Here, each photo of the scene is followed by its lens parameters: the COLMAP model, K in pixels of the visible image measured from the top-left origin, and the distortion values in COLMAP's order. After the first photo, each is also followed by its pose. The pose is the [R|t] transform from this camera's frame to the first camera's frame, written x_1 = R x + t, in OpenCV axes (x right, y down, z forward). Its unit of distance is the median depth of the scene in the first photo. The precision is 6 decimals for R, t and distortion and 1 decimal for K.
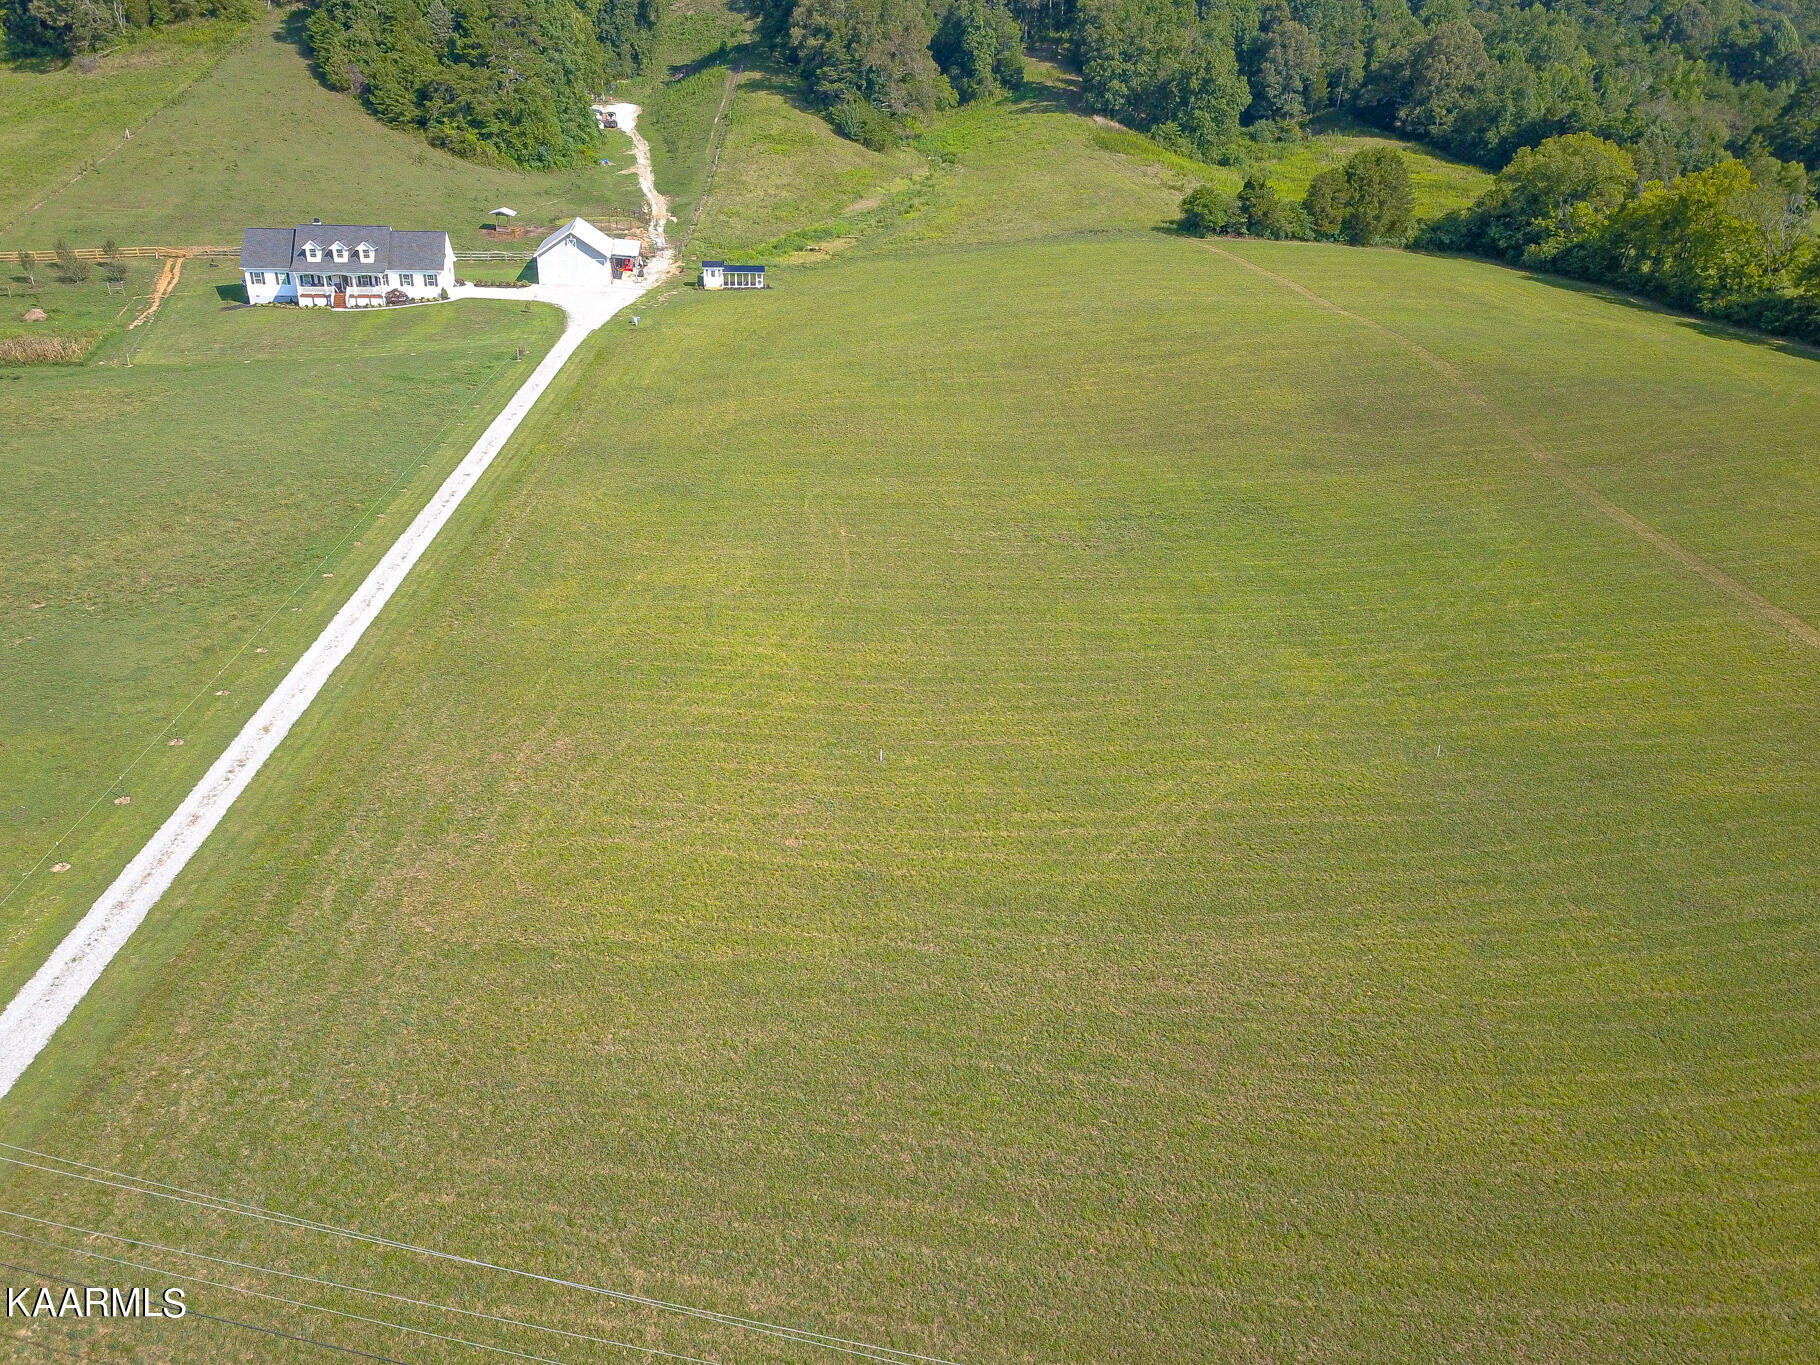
lens RADIAL K [[1399.3, 0, 904.3], [0, 1399.3, 677.9], [0, 0, 1]] dist [0.018862, 0.025447]
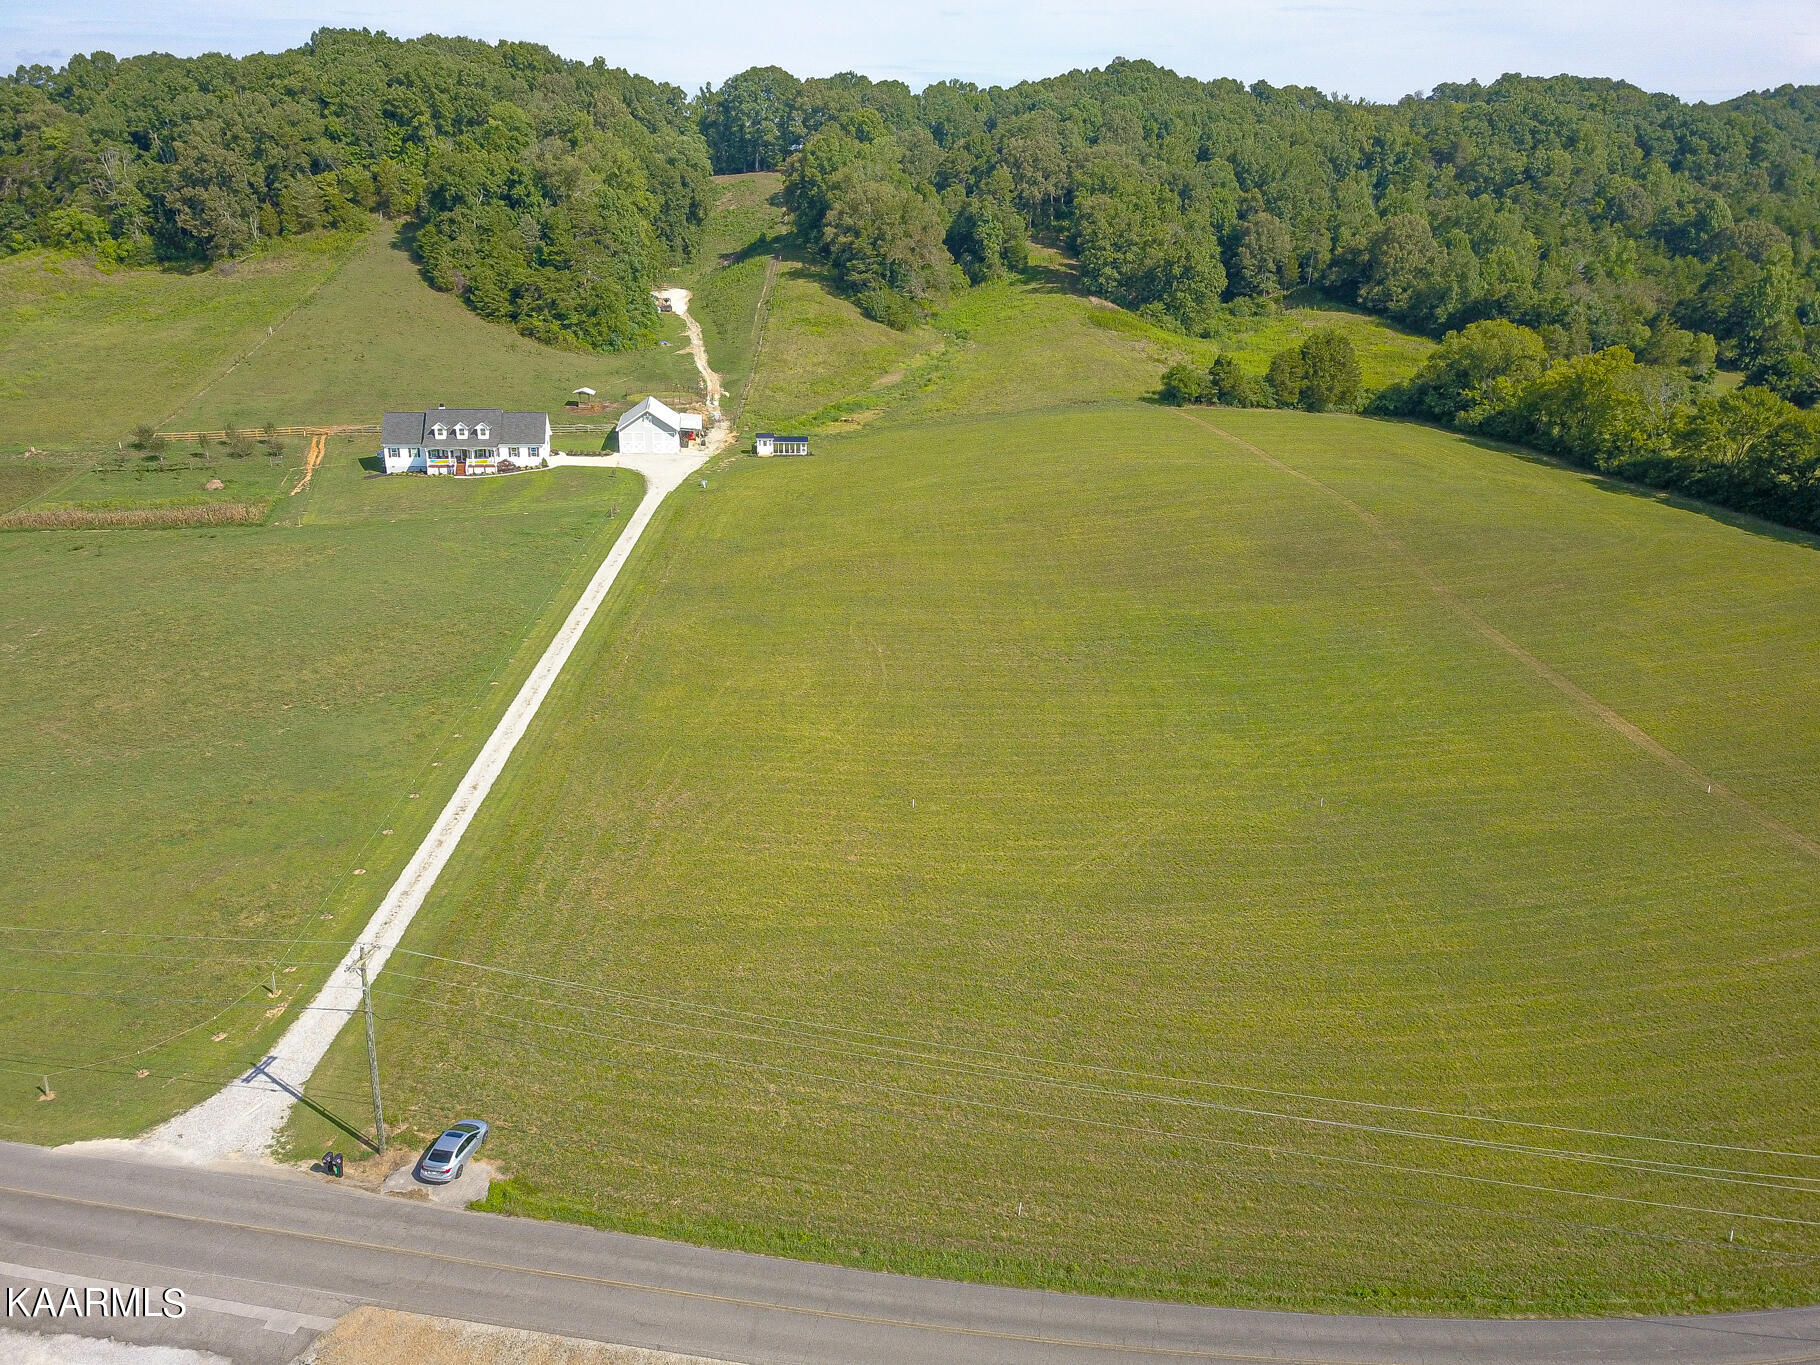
lens RADIAL K [[1399.3, 0, 904.3], [0, 1399.3, 677.9], [0, 0, 1]] dist [0.018862, 0.025447]
pose [[0.999897, -0.005583, -0.013230, -0.002847], [0.004266, 0.995220, -0.097565, 0.027770], [0.013711, 0.097498, 0.995141, -0.165814]]
